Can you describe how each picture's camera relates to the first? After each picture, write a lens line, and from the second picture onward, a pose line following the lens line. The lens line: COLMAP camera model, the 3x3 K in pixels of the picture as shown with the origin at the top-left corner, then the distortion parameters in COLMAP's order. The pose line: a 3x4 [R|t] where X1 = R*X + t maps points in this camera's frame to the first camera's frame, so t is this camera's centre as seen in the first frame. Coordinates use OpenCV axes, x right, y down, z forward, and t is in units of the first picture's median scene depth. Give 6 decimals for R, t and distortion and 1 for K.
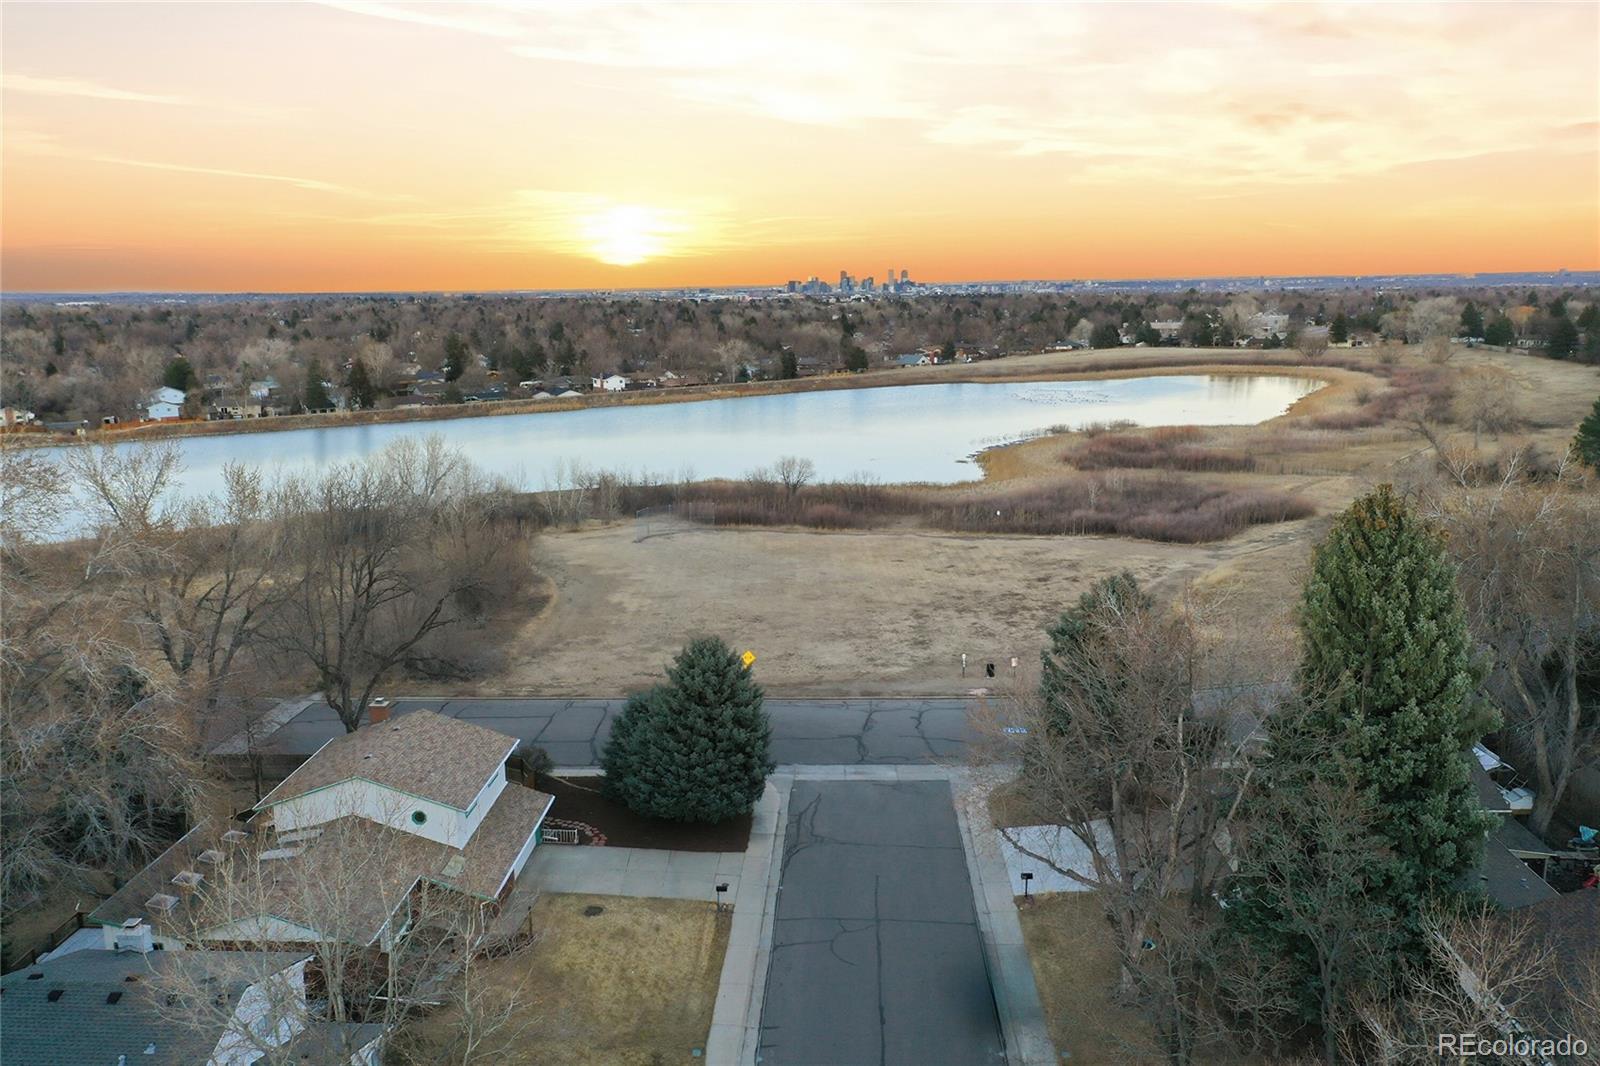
lens RADIAL K [[1353.8, 0, 790.5], [0, 1353.8, 532.9], [0, 0, 1]] dist [-0.012832, 0.021382]
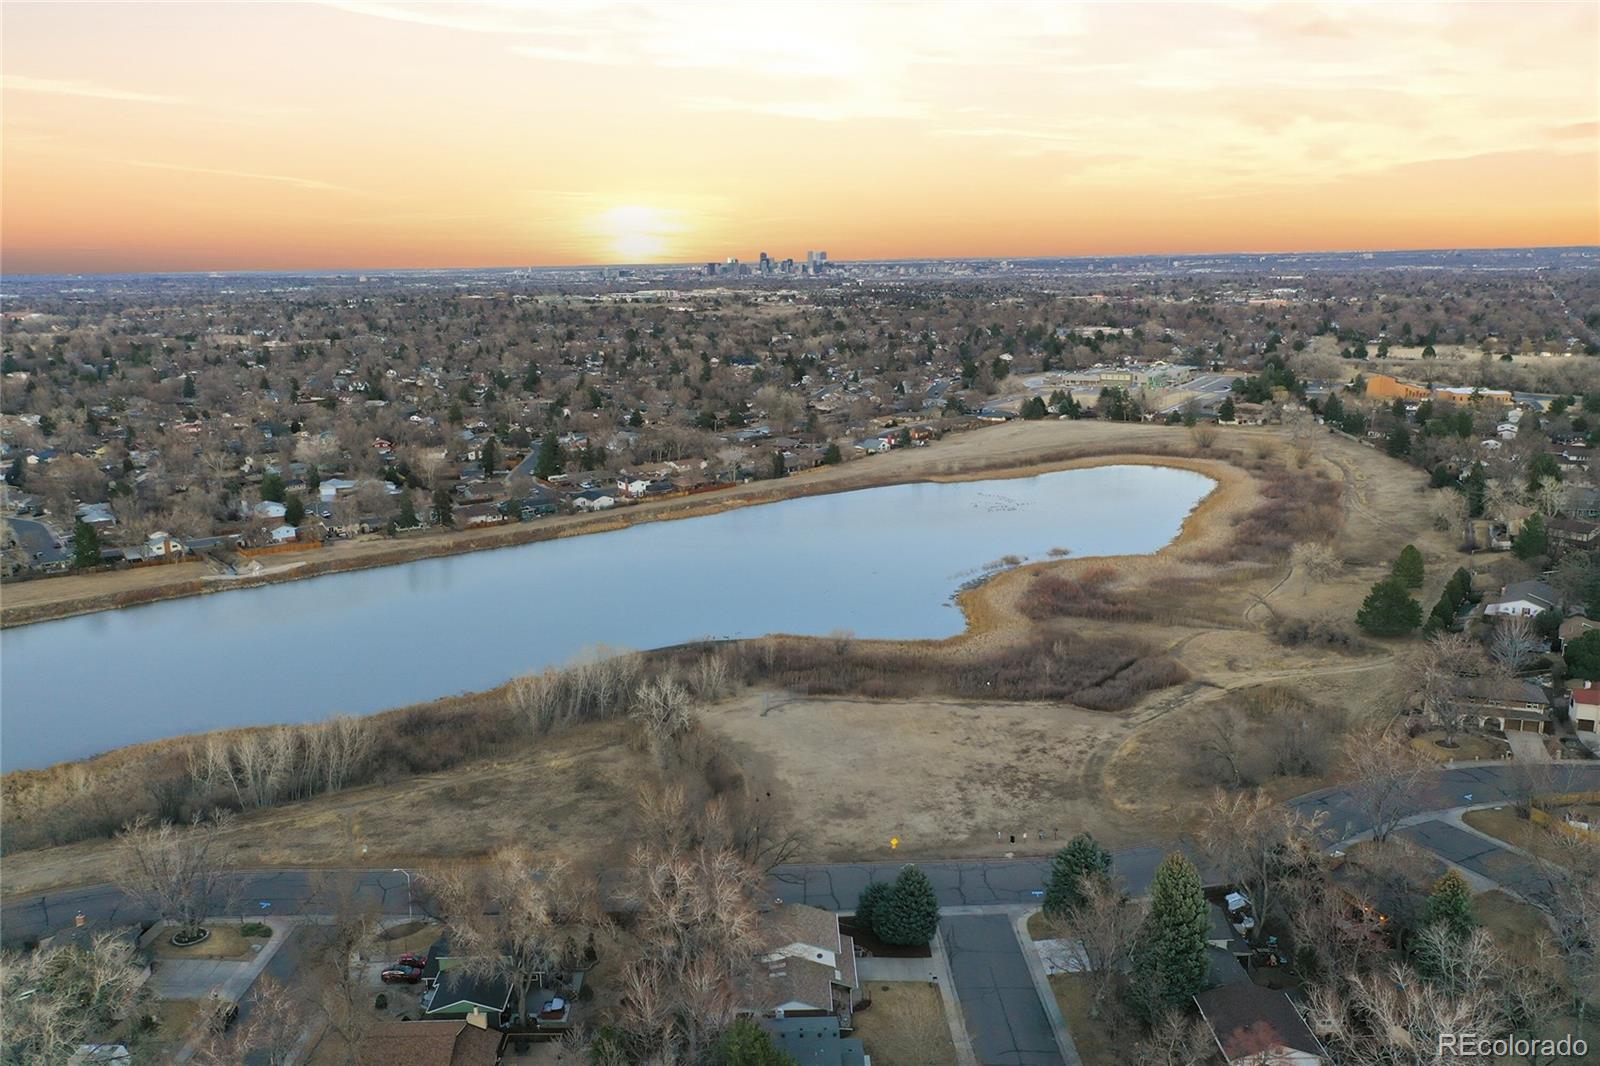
lens RADIAL K [[1353.8, 0, 804.7], [0, 1353.8, 532.5], [0, 0, 1]] dist [-0.012832, 0.021382]
pose [[0.997514, -0.015658, 0.068714, -0.186647], [0.014509, 0.999747, 0.017191, -0.253925], [-0.068966, -0.016152, 0.997488, -0.615502]]
